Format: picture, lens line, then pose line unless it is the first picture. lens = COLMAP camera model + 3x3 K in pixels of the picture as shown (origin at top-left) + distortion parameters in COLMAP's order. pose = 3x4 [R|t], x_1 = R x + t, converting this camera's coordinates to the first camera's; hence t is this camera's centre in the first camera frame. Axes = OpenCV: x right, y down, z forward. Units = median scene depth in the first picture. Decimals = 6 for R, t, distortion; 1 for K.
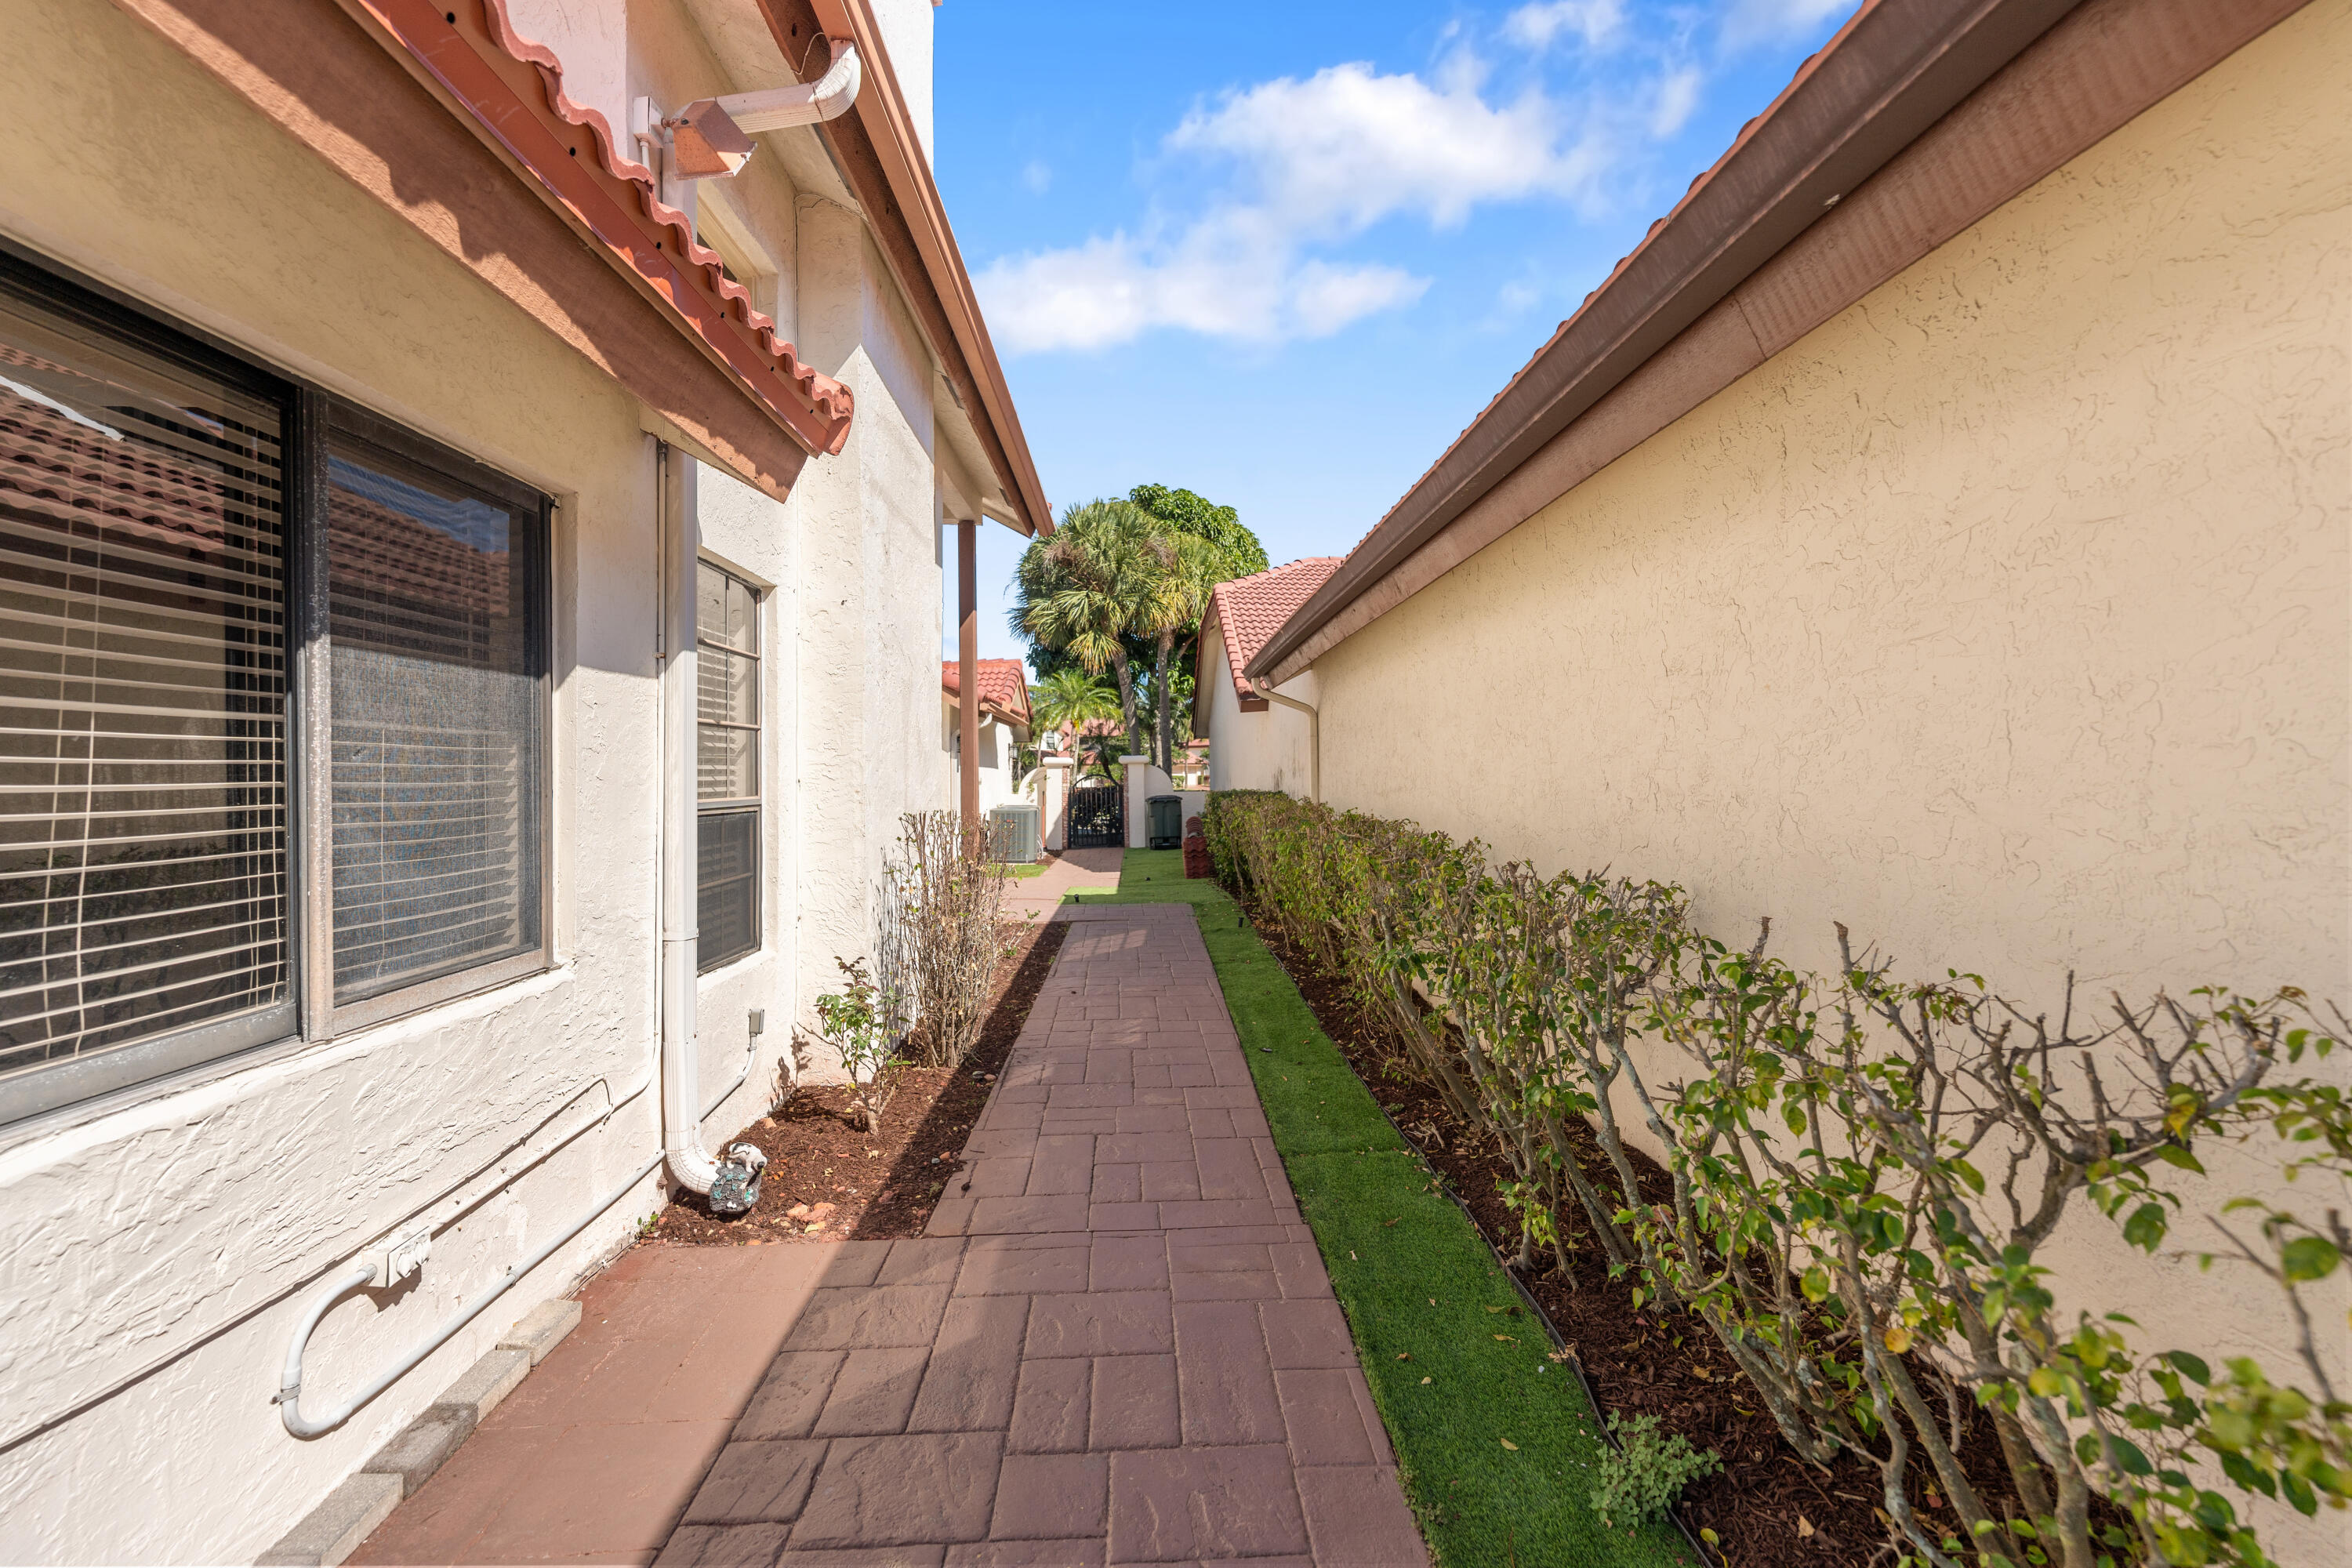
lens RADIAL K [[958.2, 0, 1171.7], [0, 958.2, 773.5], [0, 0, 1]] dist [-0.009277, 0.000447]
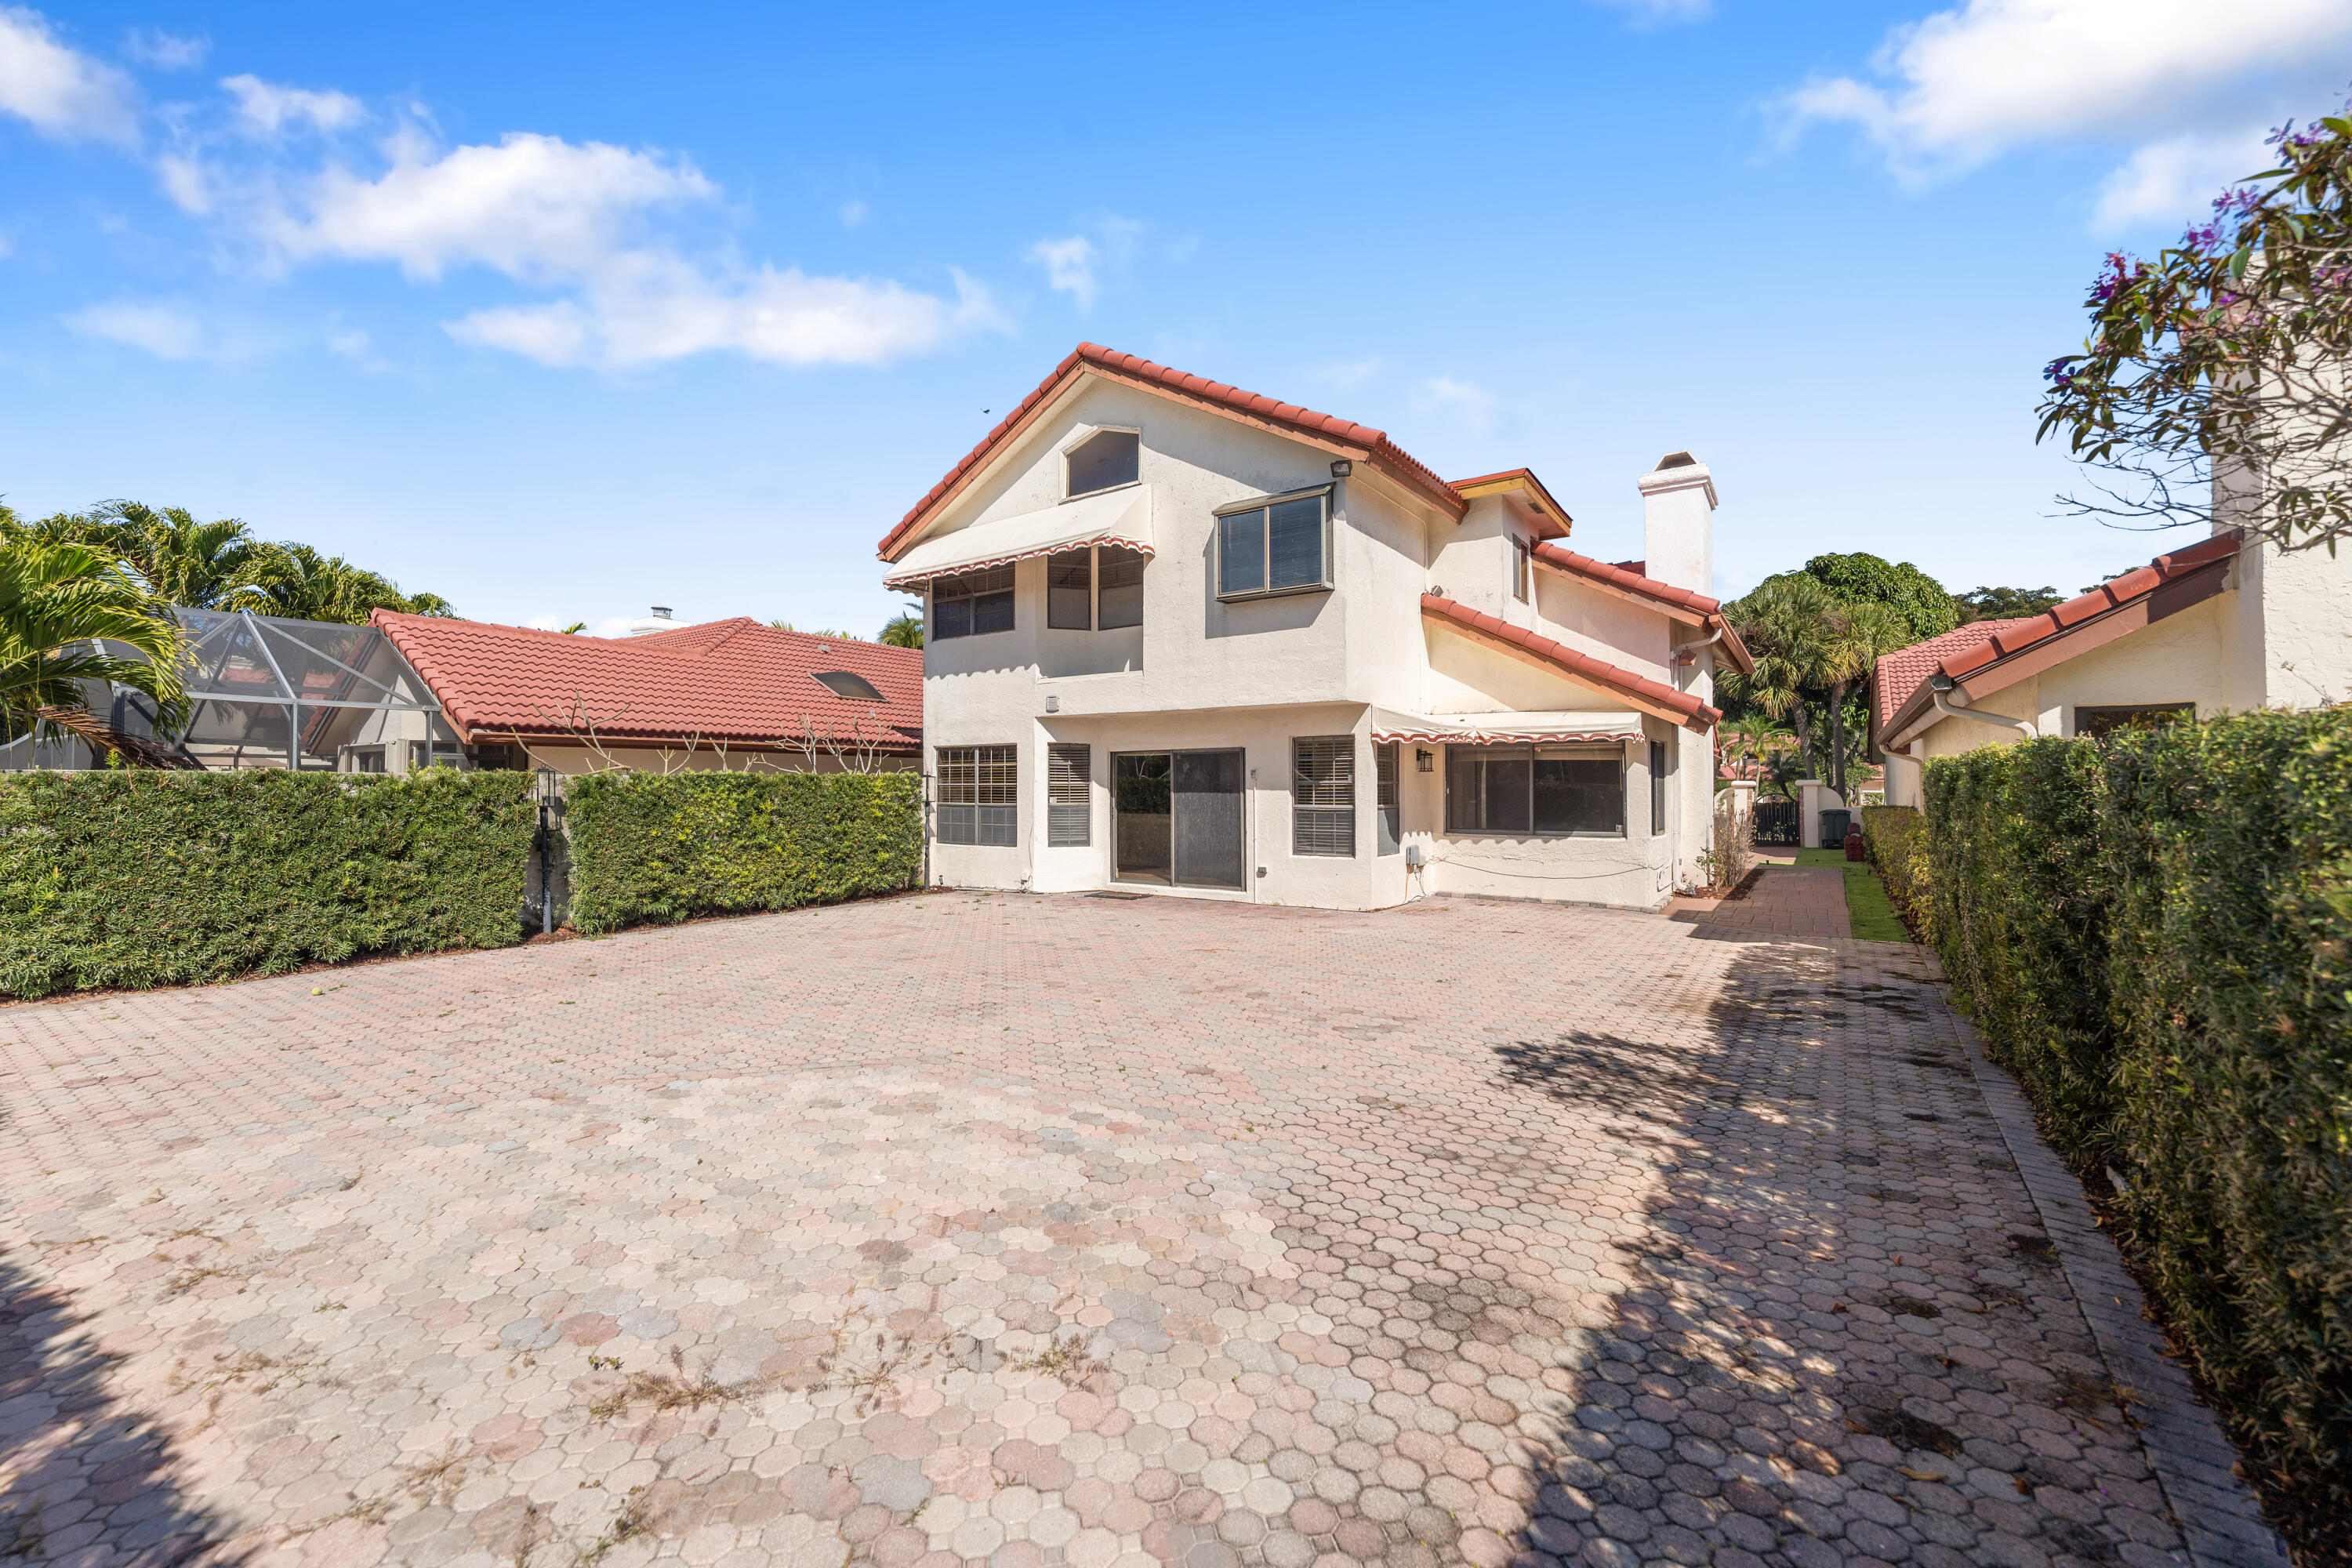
lens RADIAL K [[958.2, 0, 1175.7], [0, 958.2, 770.9], [0, 0, 1]] dist [-0.009277, 0.000447]
pose [[0.806679, -0.001776, -0.590988, 0.033000], [-0.007355, 0.999888, -0.013043, -0.006758], [0.590944, 0.014868, 0.806575, -0.565052]]
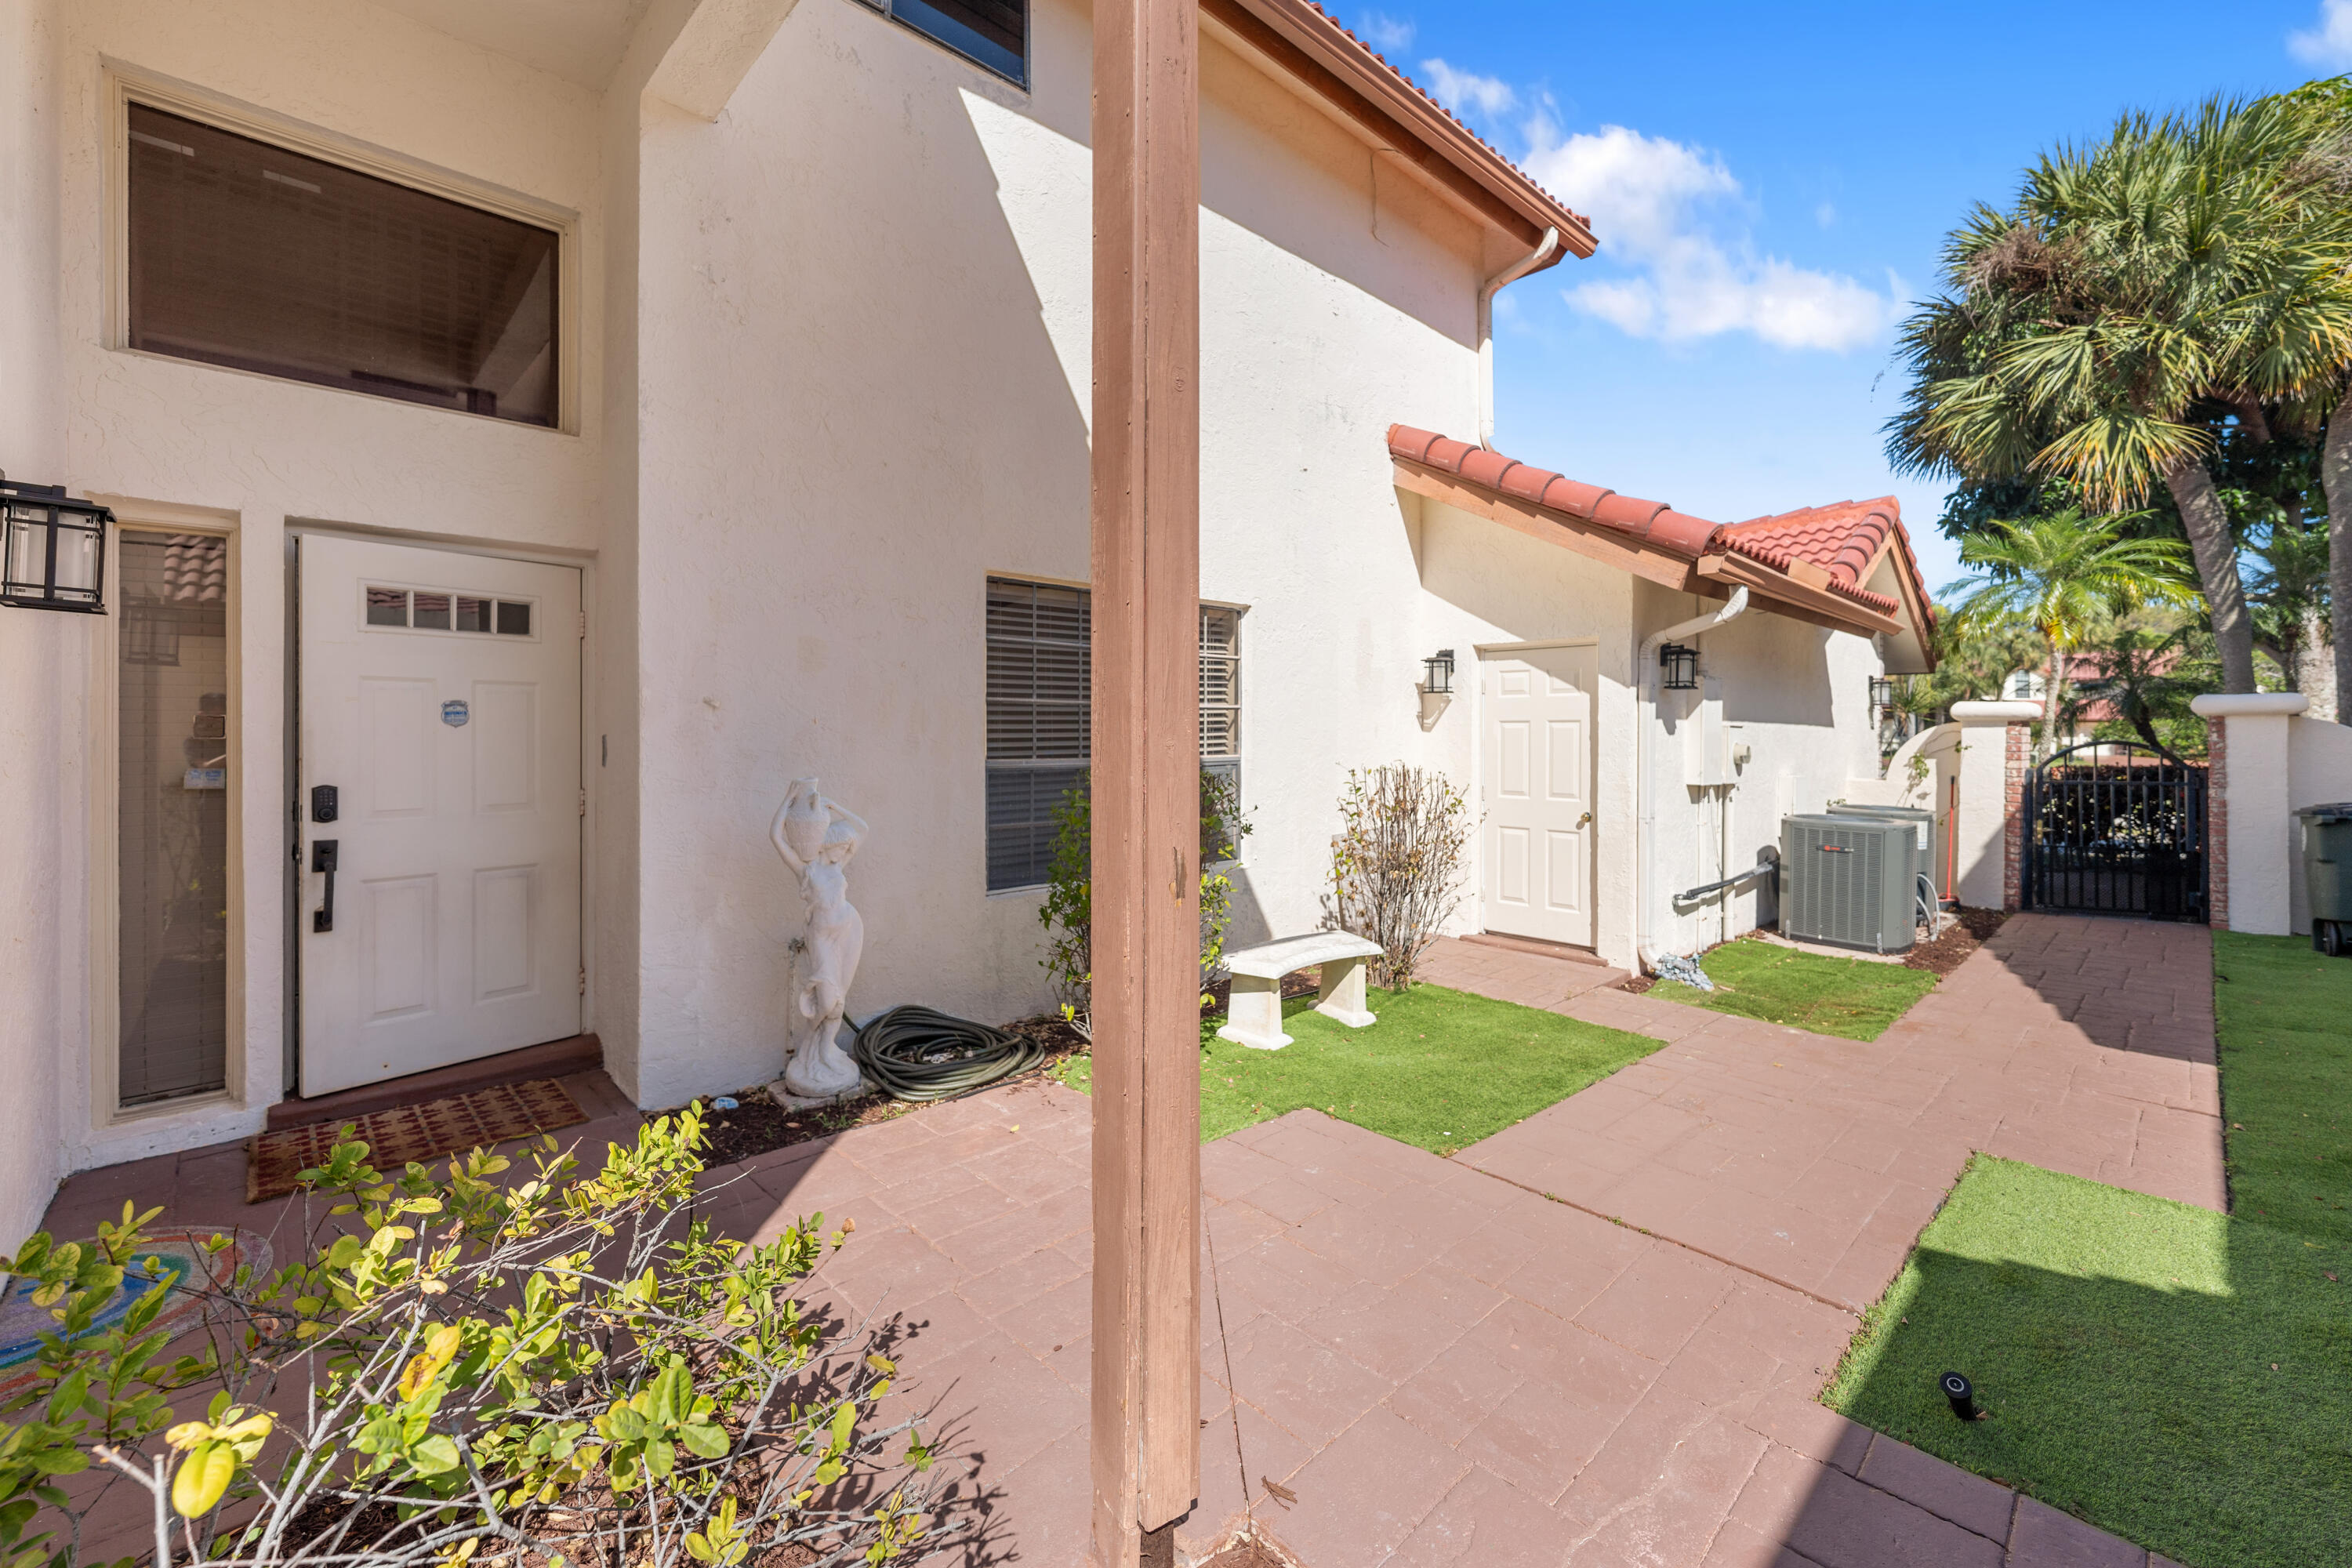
lens RADIAL K [[958.2, 0, 1170.7], [0, 958.2, 732.5], [0, 0, 1]] dist [-0.009277, 0.000447]
pose [[0.650916, 0.011372, -0.759065, -0.029839], [-0.007837, 0.999935, 0.008260, -0.002909], [0.759110, 0.000572, 0.650963, 0.389511]]
